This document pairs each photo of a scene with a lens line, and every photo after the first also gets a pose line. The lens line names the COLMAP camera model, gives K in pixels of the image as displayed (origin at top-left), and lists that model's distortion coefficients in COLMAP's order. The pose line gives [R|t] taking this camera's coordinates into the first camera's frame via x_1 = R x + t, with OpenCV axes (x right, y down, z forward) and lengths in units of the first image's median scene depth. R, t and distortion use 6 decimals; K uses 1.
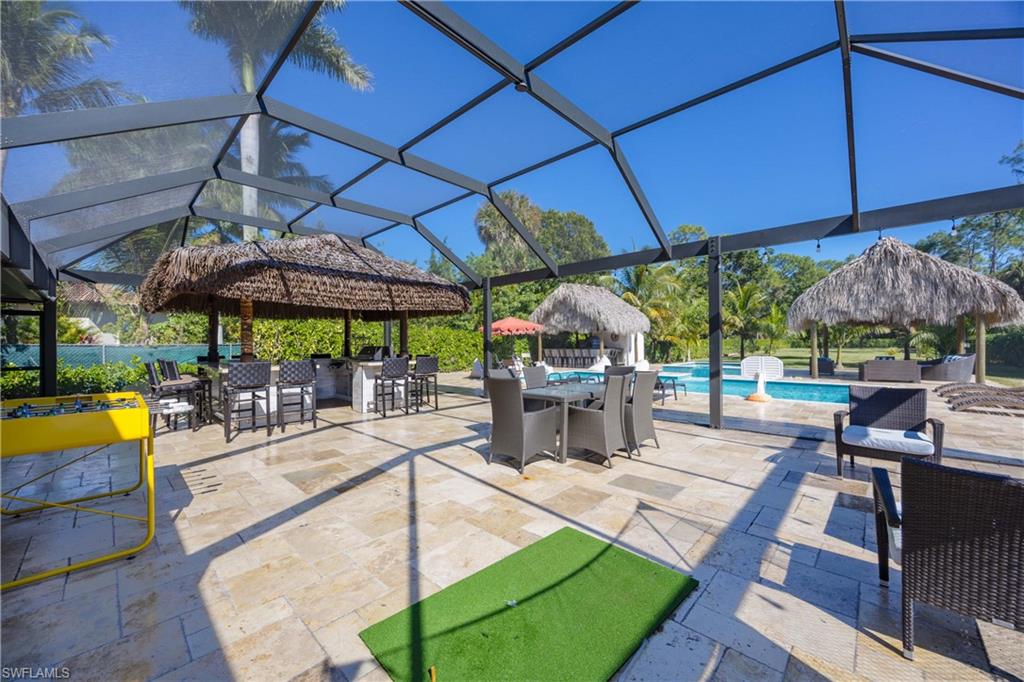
lens RADIAL K [[391.3, 0, 509.9], [0, 391.3, 340.8], [0, 0, 1]] dist [-0.008352, 0.000687]
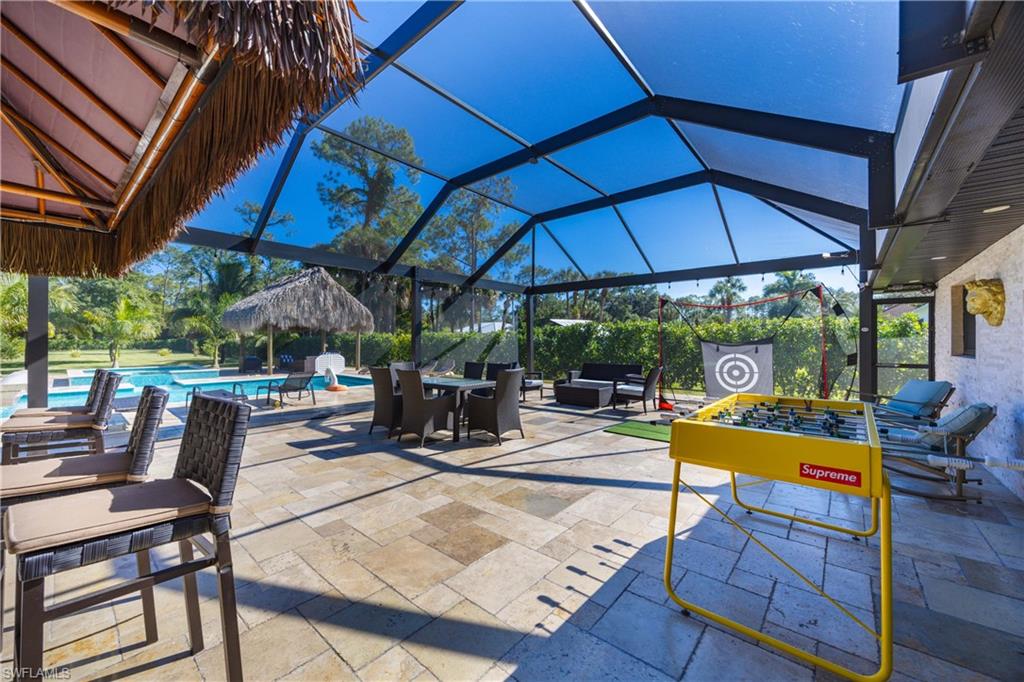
lens RADIAL K [[391.3, 0, 510.7], [0, 391.3, 338.5], [0, 0, 1]] dist [-0.008352, 0.000687]
pose [[-0.049517, 0.015114, 0.998659, -0.936887], [-0.006137, 0.999862, -0.015436, 0.009551], [-0.998754, -0.006893, -0.049417, 0.779070]]
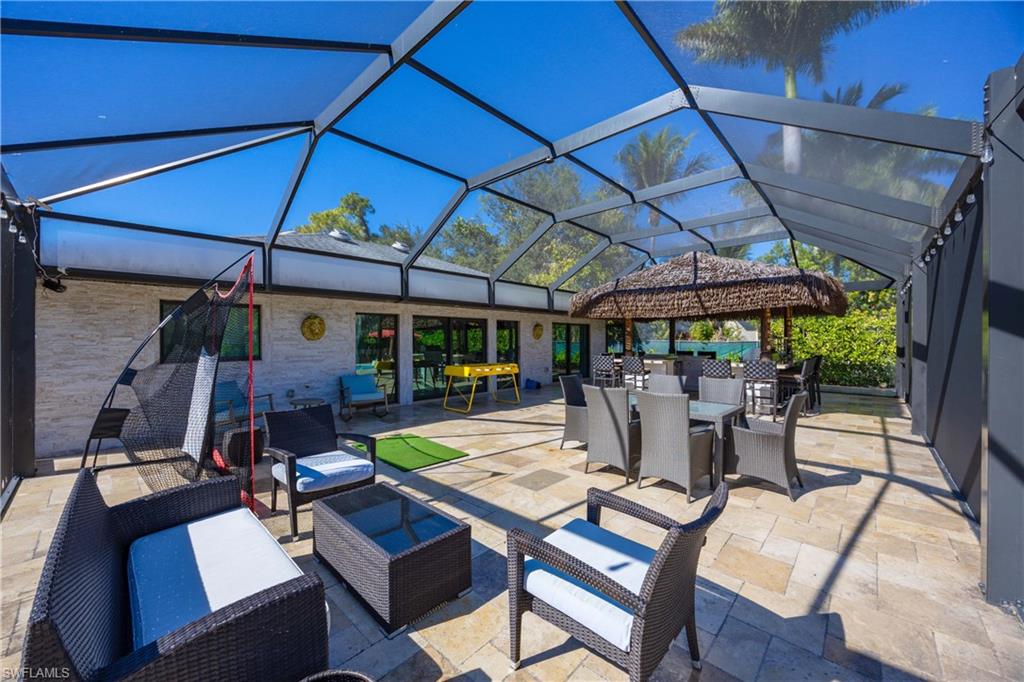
lens RADIAL K [[391.3, 0, 508.8], [0, 391.3, 340.1], [0, 0, 1]] dist [-0.008352, 0.000687]
pose [[0.009473, 0.012648, -0.999875, 0.951530], [0.004494, 0.999909, 0.012691, -0.033103], [0.999945, -0.004613, 0.009415, 0.575319]]
